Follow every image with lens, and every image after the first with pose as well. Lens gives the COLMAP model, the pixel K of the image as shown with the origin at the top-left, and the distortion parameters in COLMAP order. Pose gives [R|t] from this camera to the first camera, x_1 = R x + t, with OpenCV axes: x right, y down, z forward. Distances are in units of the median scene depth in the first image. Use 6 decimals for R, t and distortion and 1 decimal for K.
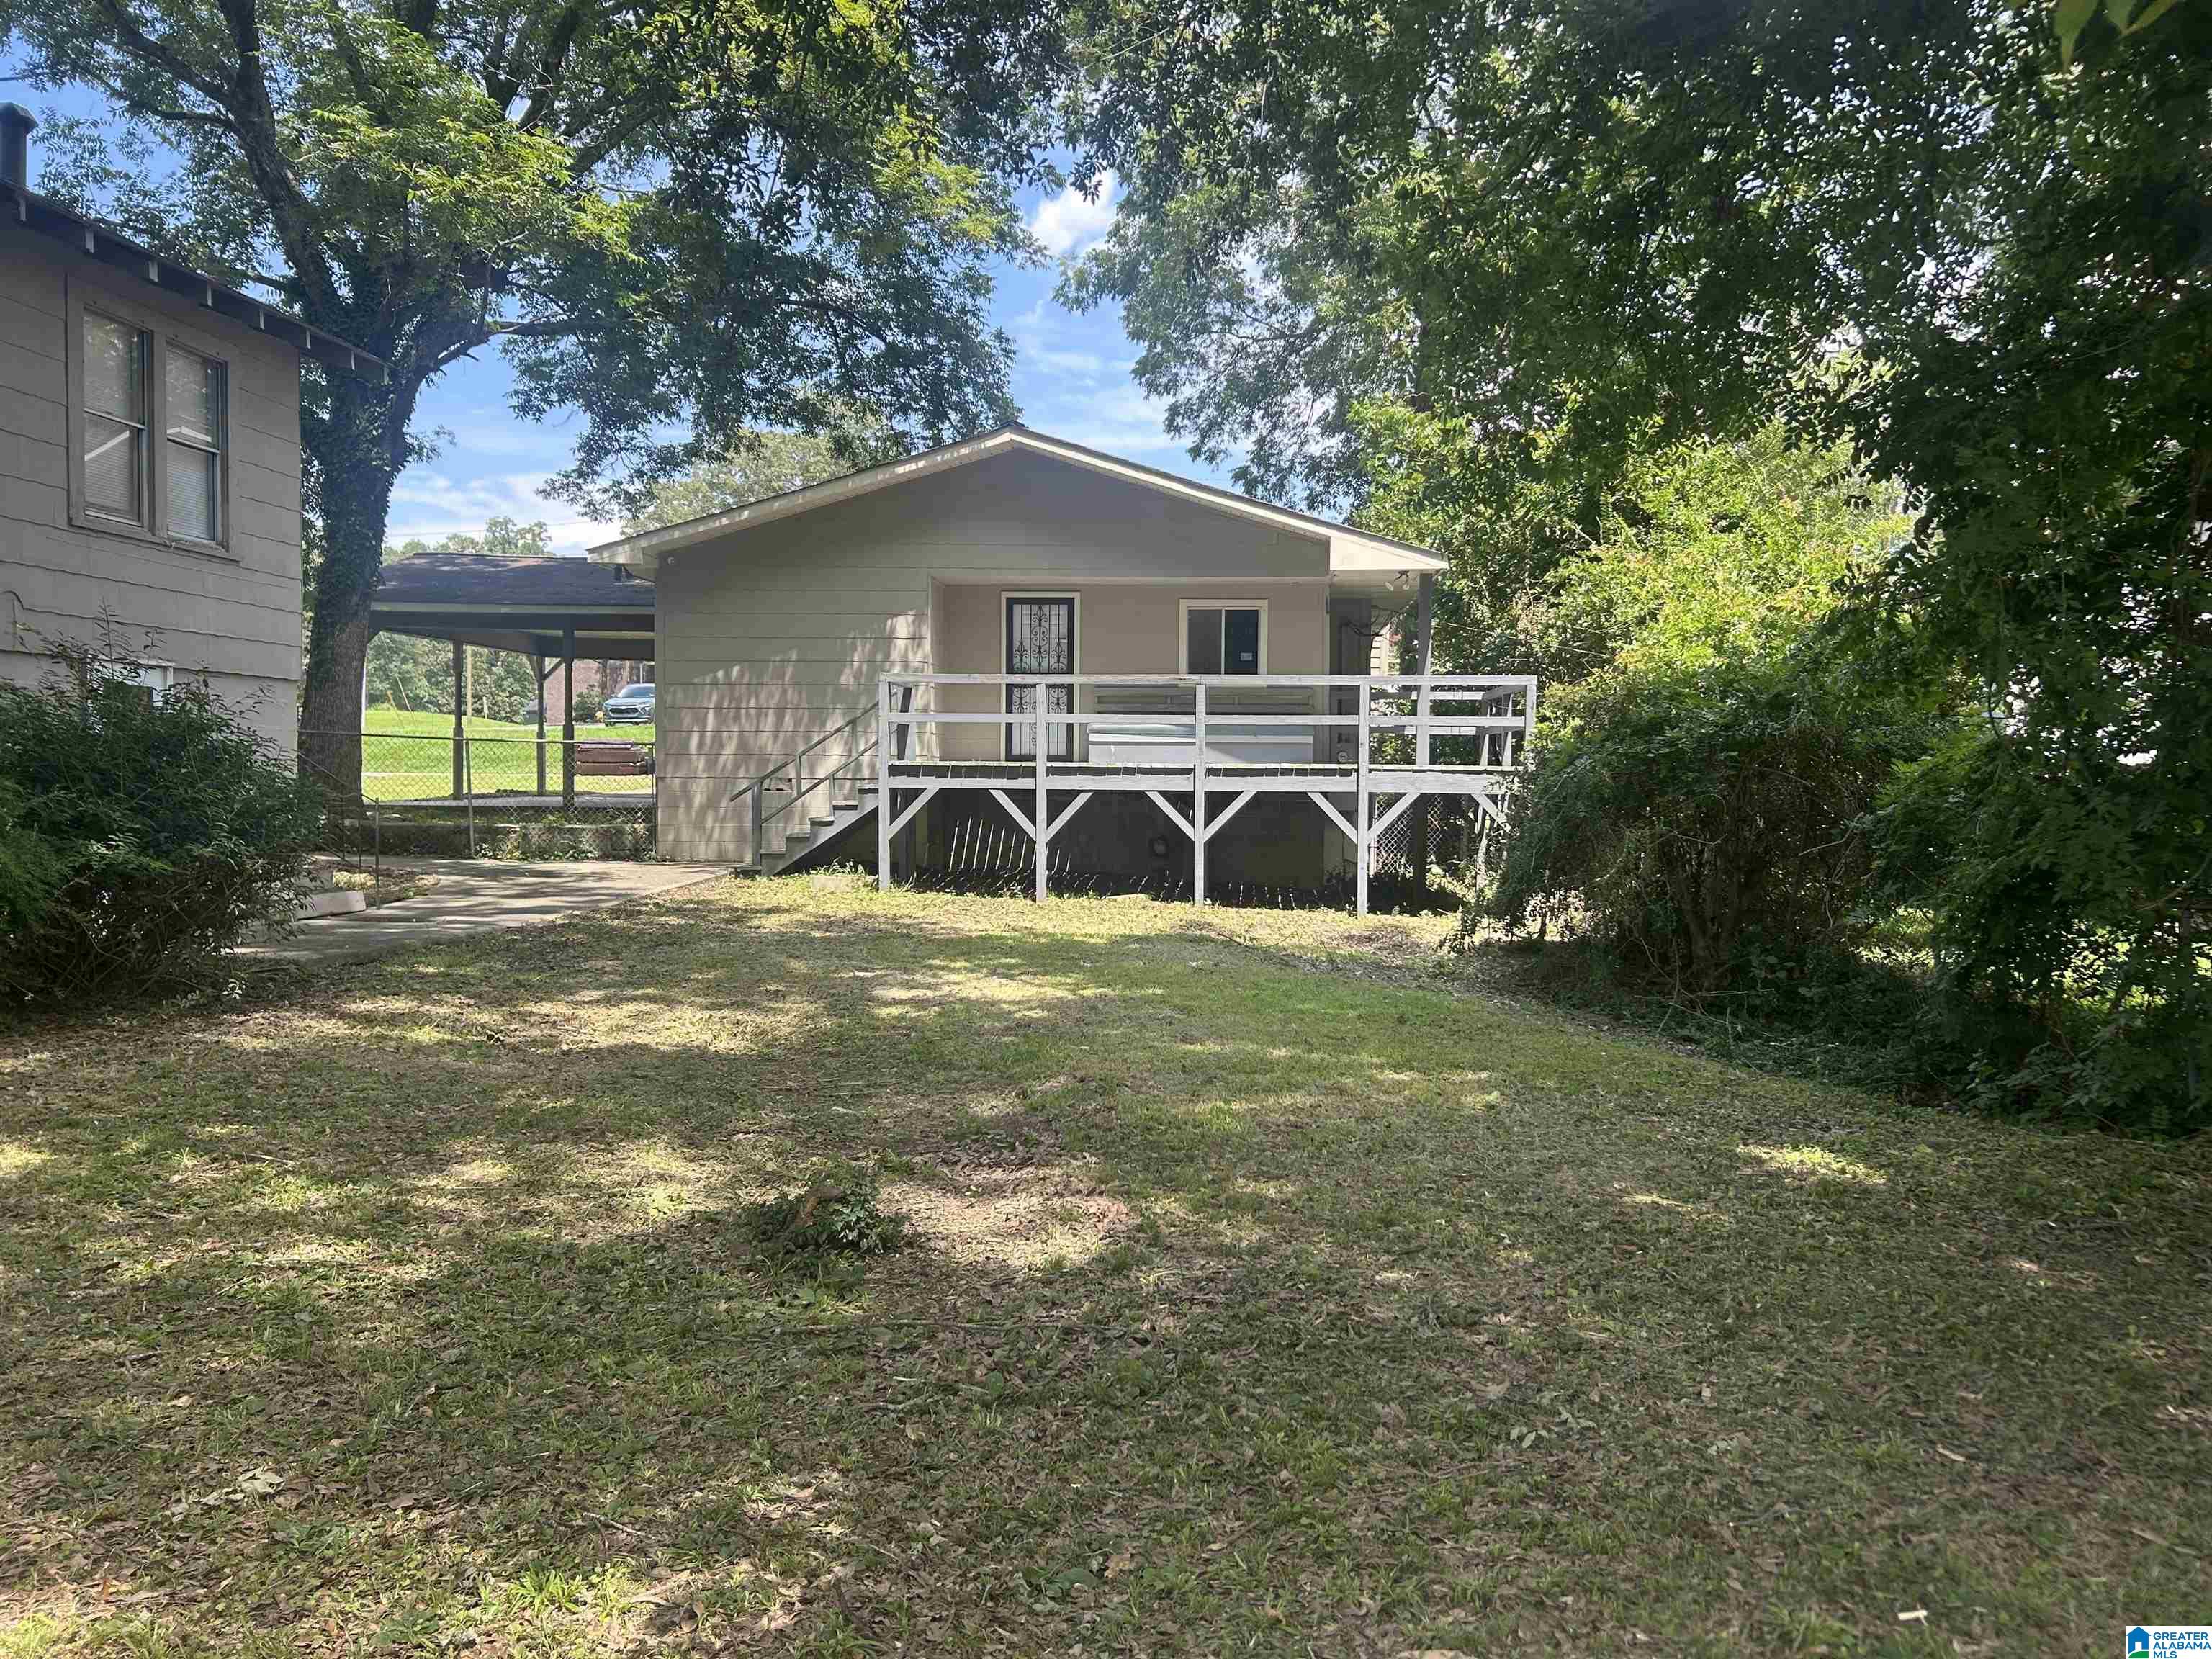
lens RADIAL K [[1682.4, 0, 1149.9], [0, 1682.4, 837.0], [0, 0, 1]] dist [0.049639, -0.047373]
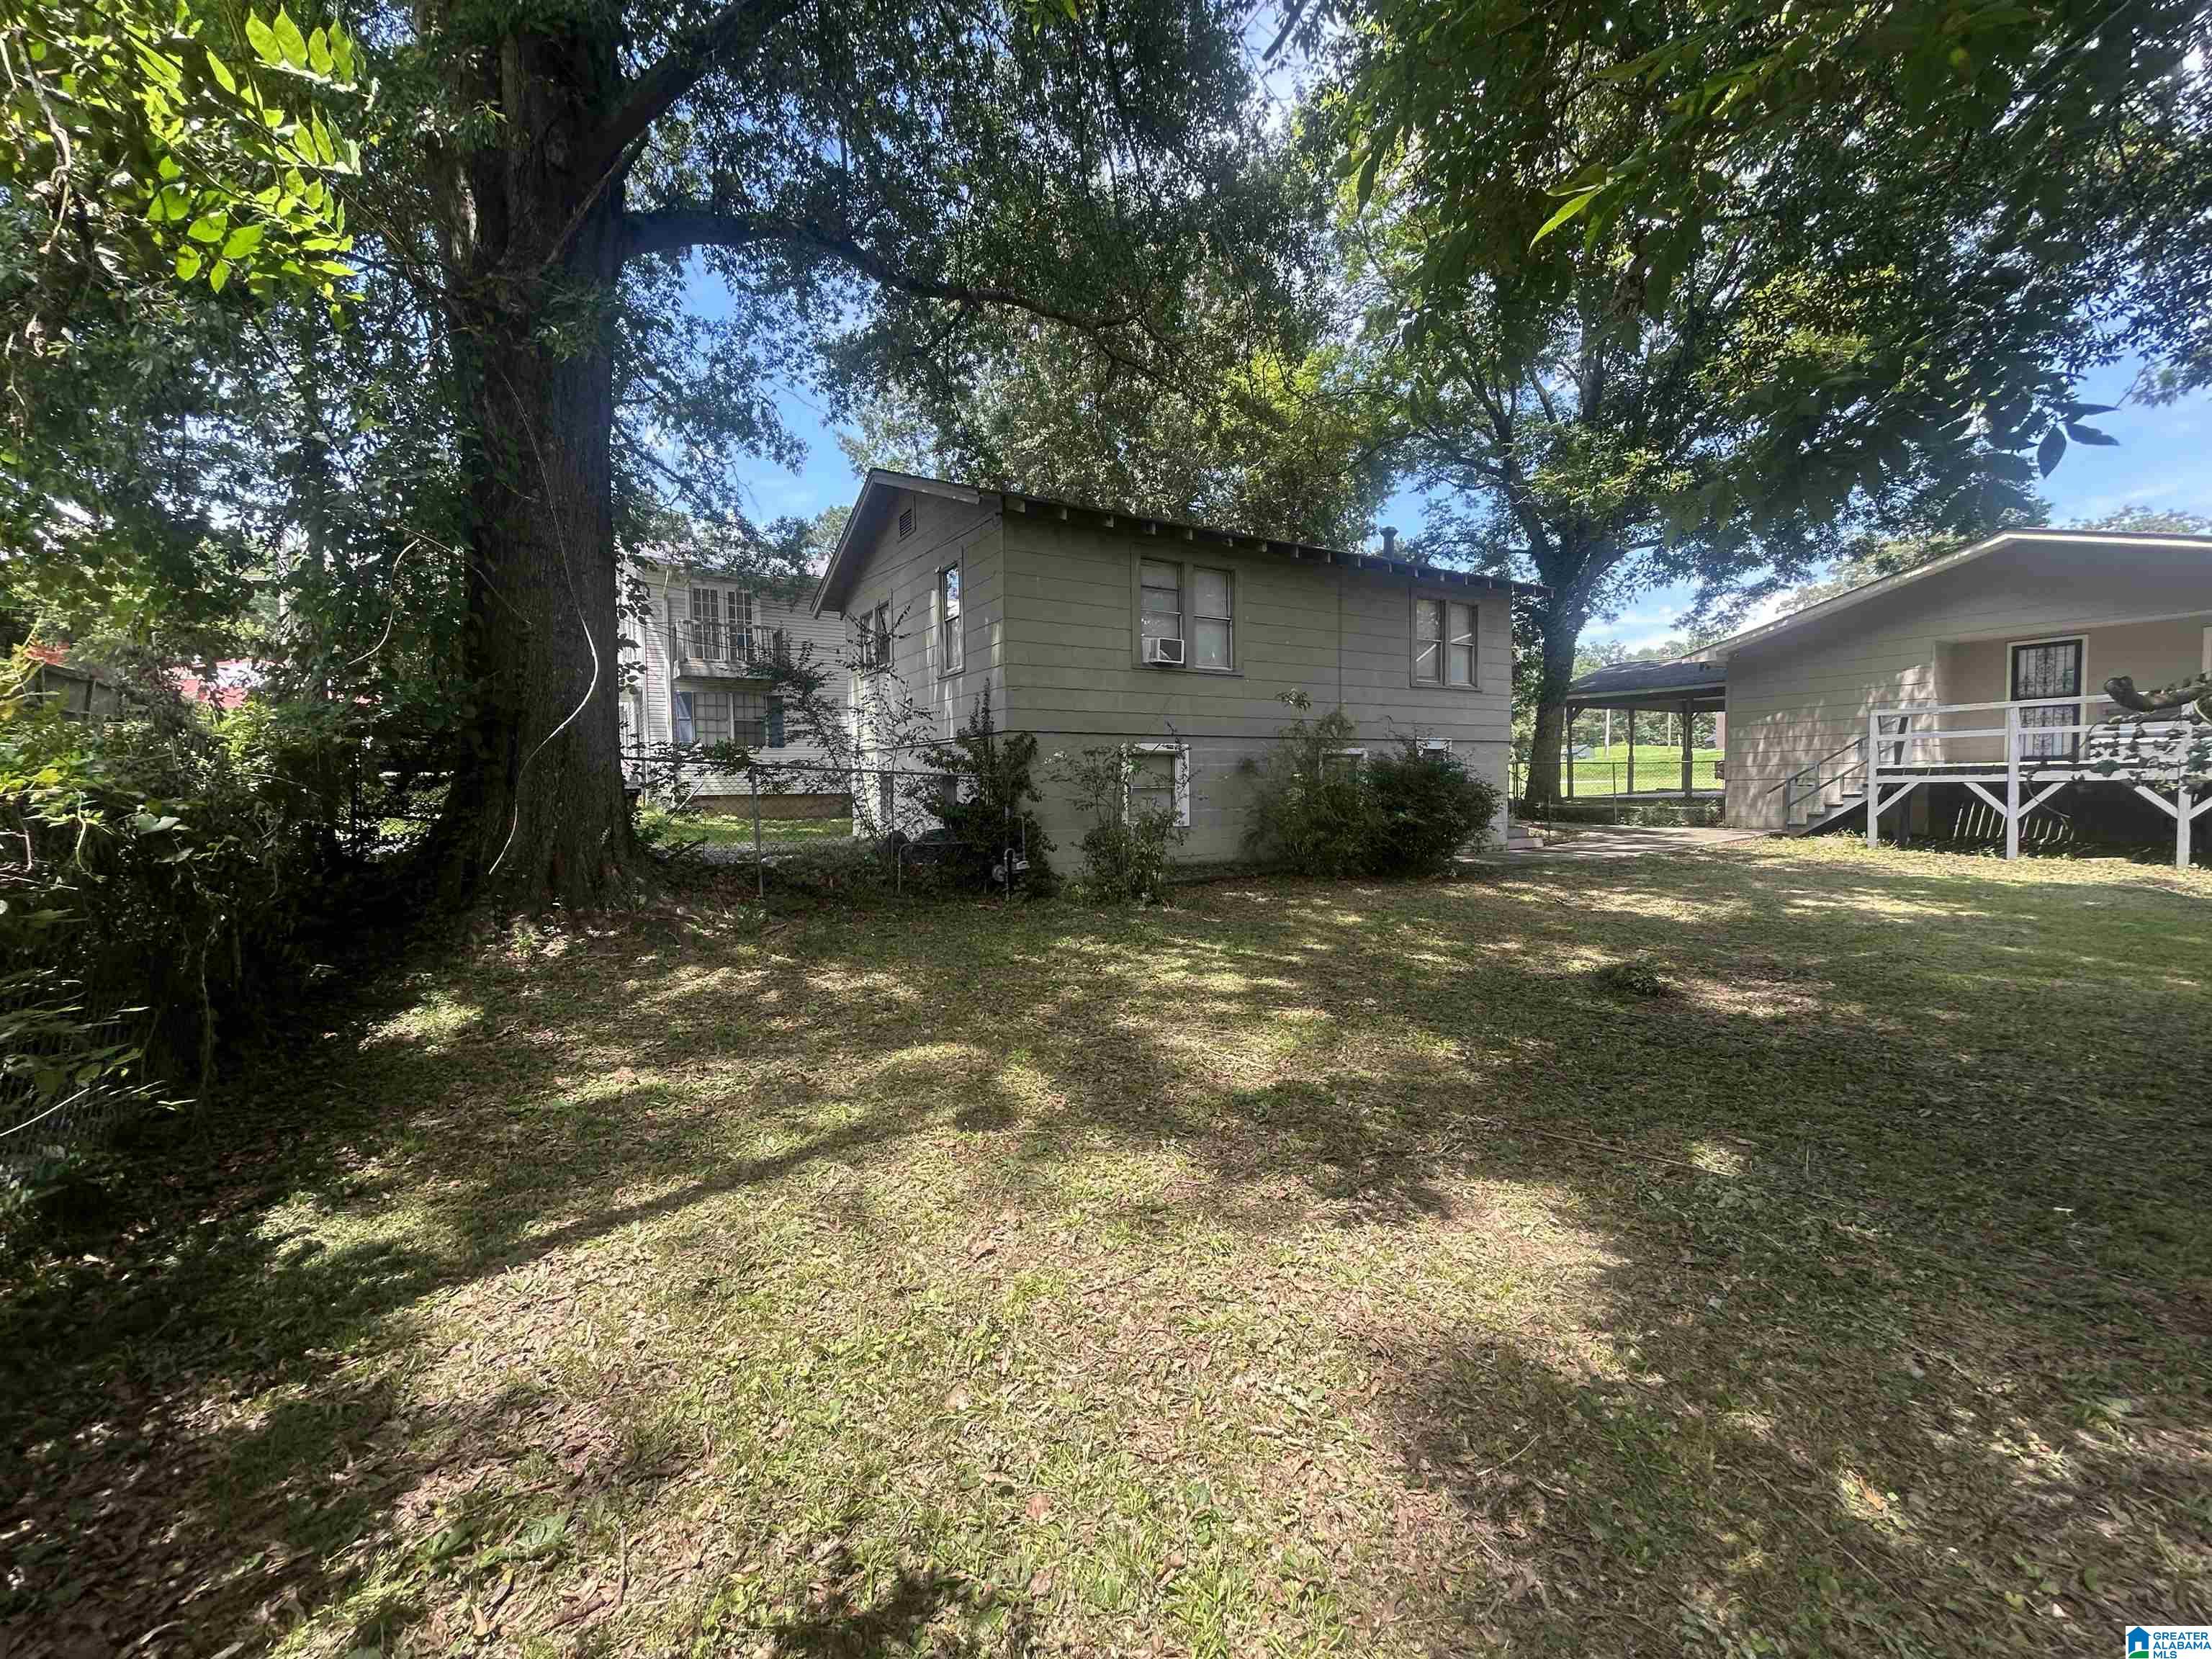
lens RADIAL K [[895.9, 0, 1100.7], [0, 895.9, 828.4], [0, 0, 1]] dist [-0.002486, 0.001169]
pose [[0.577820, 0.016863, -0.815990, 0.109617], [-0.005366, 0.999843, 0.016862, 0.003082], [0.816146, -0.005365, 0.577820, -0.079640]]
